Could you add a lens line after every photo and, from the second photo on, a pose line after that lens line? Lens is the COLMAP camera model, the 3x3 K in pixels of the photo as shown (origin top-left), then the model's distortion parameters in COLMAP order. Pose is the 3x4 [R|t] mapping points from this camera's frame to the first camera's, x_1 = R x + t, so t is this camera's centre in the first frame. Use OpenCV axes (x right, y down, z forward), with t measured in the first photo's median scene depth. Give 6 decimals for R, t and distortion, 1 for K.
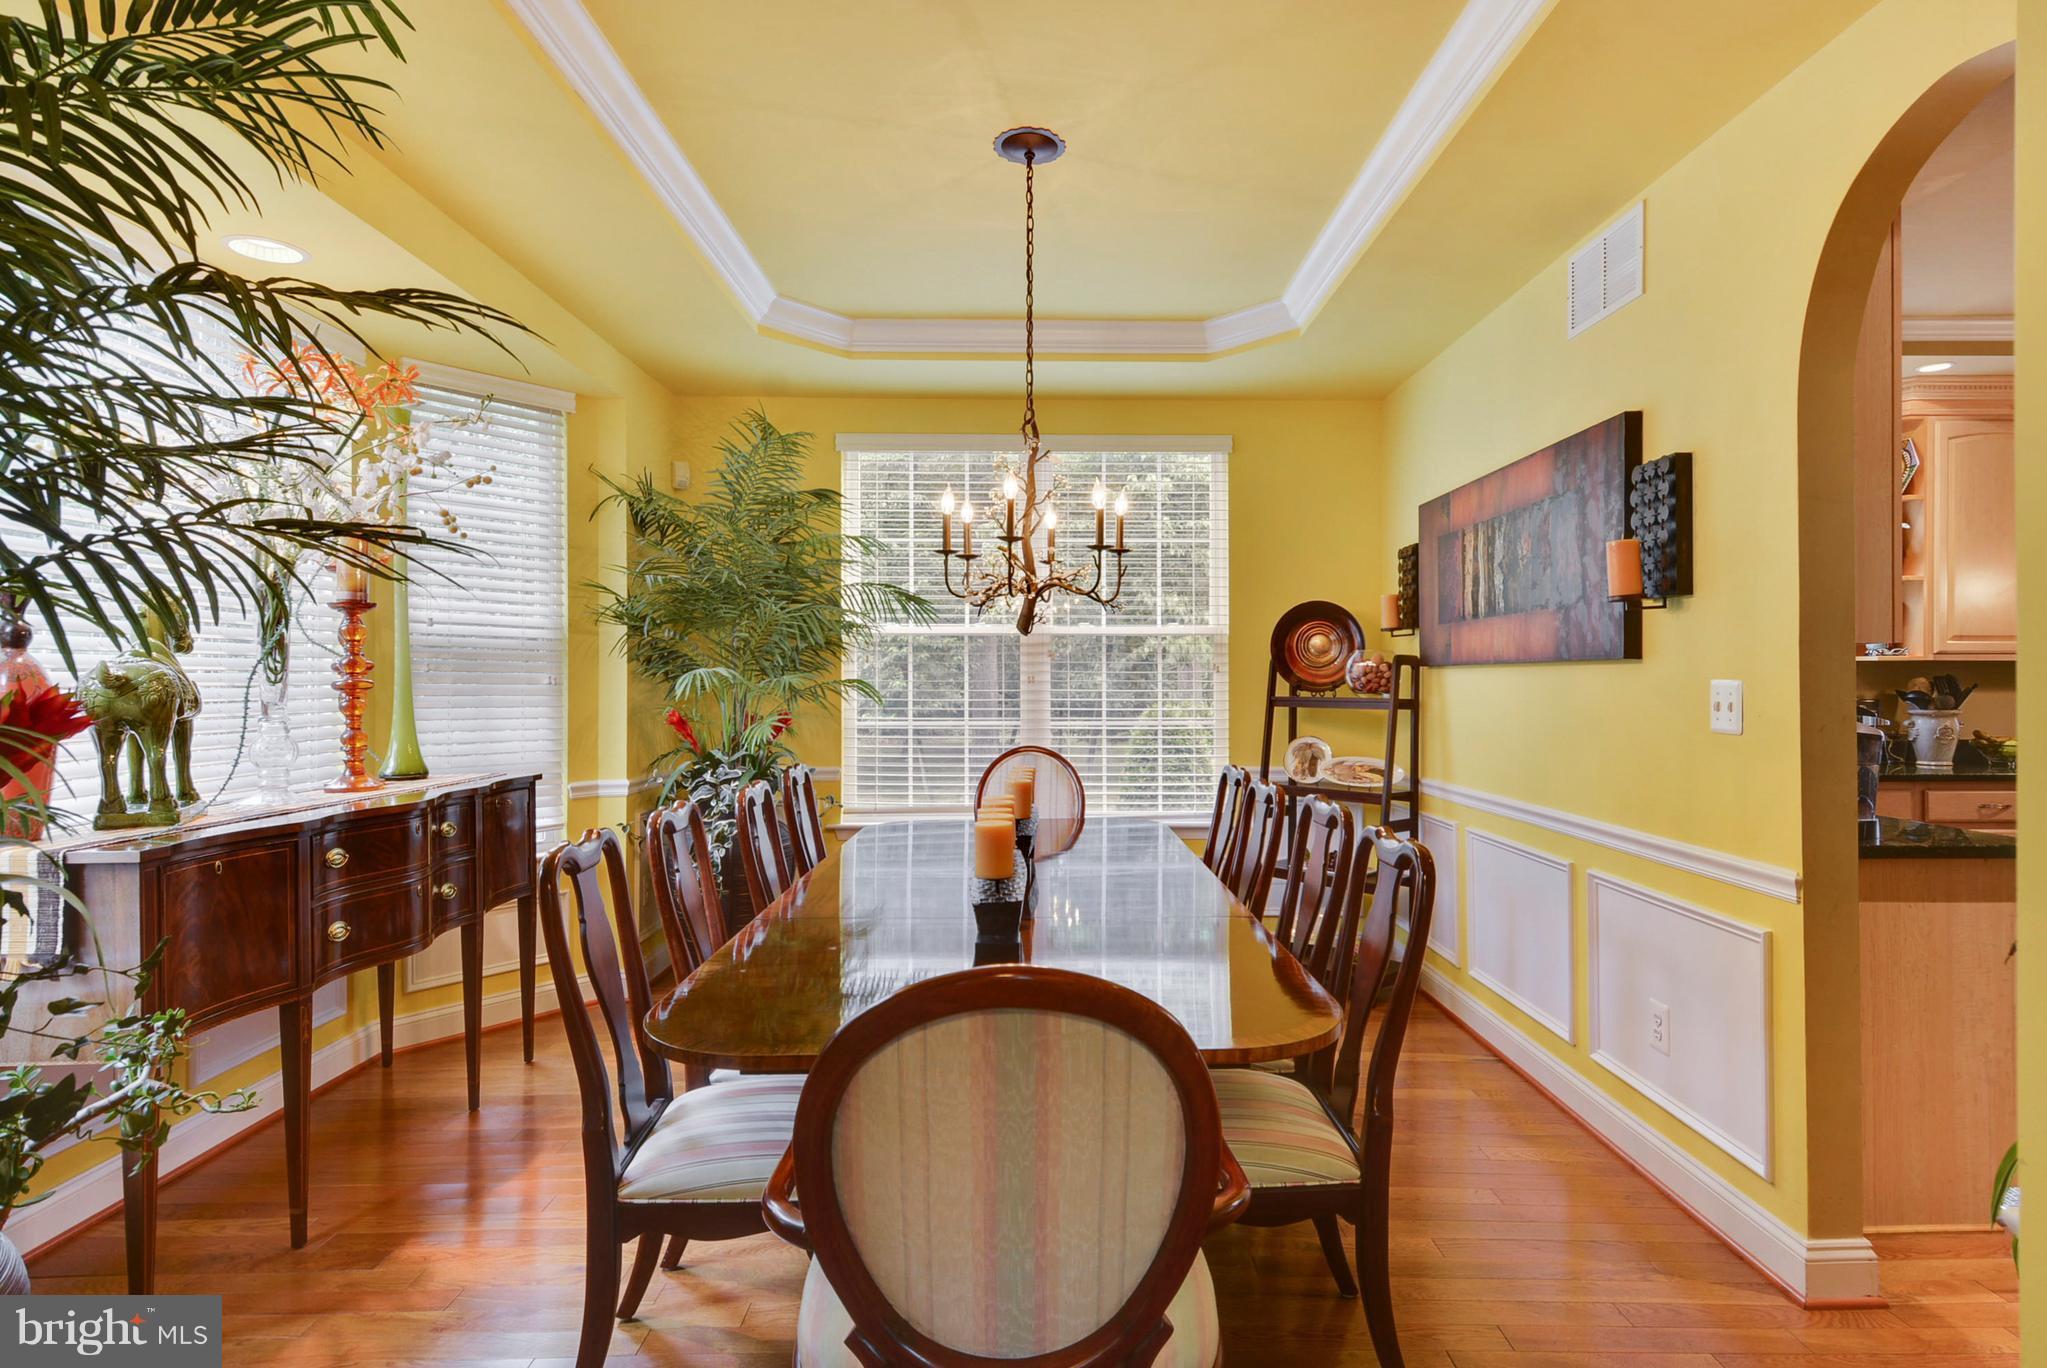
lens RADIAL K [[1073.7, 0, 1067.0], [0, 1073.7, 655.8], [0, 0, 1]] dist [0.035977, -0.022258]
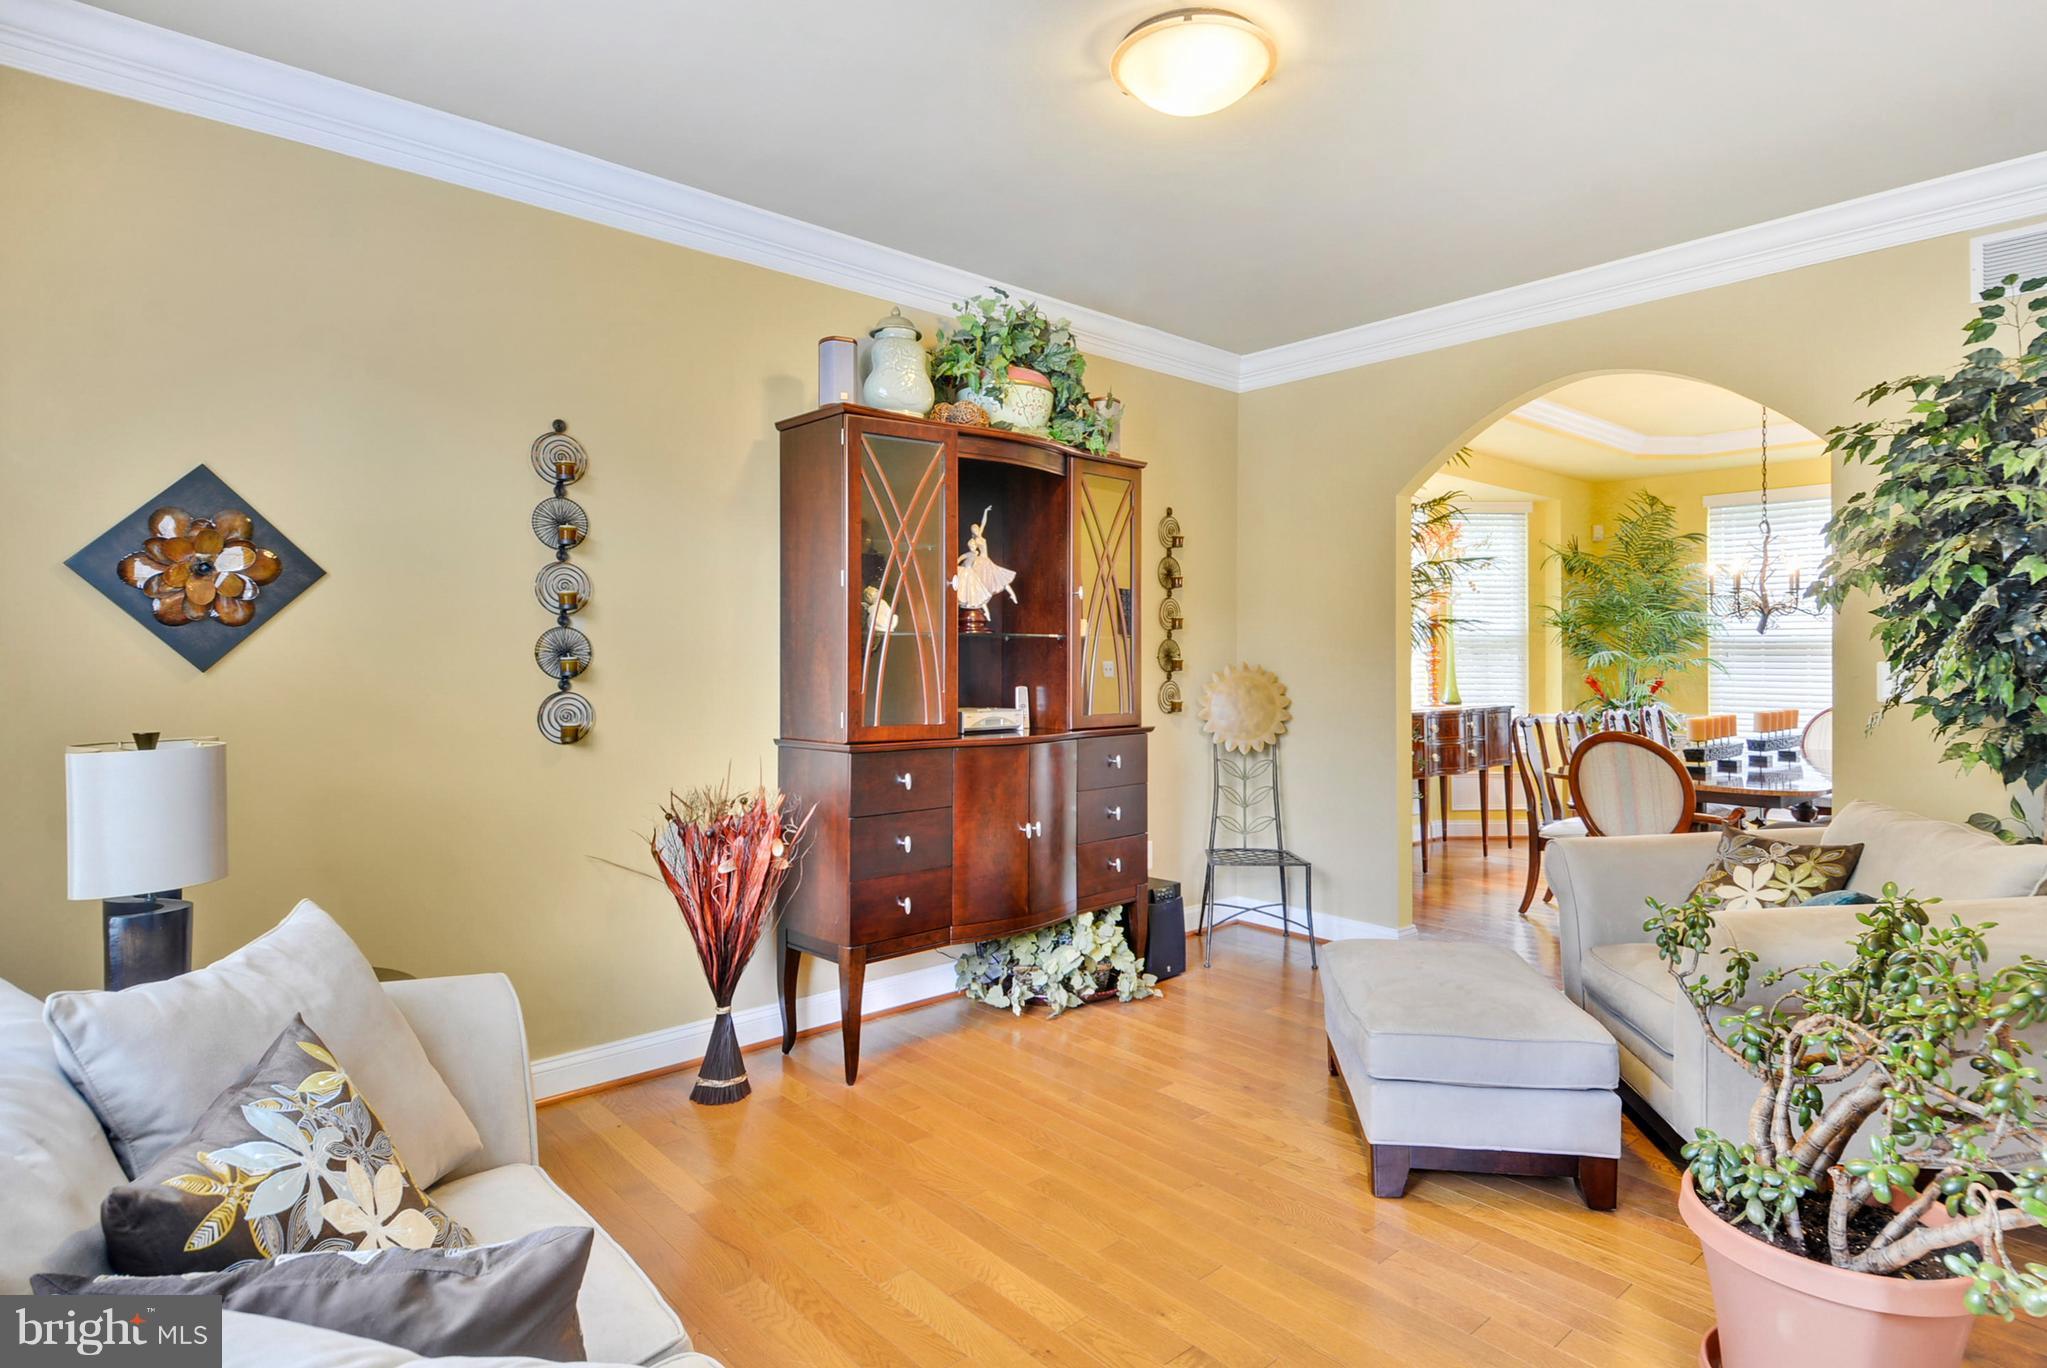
lens RADIAL K [[1073.7, 0, 1067.0], [0, 1073.7, 655.8], [0, 0, 1]] dist [0.035977, -0.022258]
pose [[0.657975, 0.003735, -0.753031, 0.409077], [0.012205, 0.999803, 0.015623, -0.018872], [0.752941, -0.019471, 0.657800, -0.809326]]
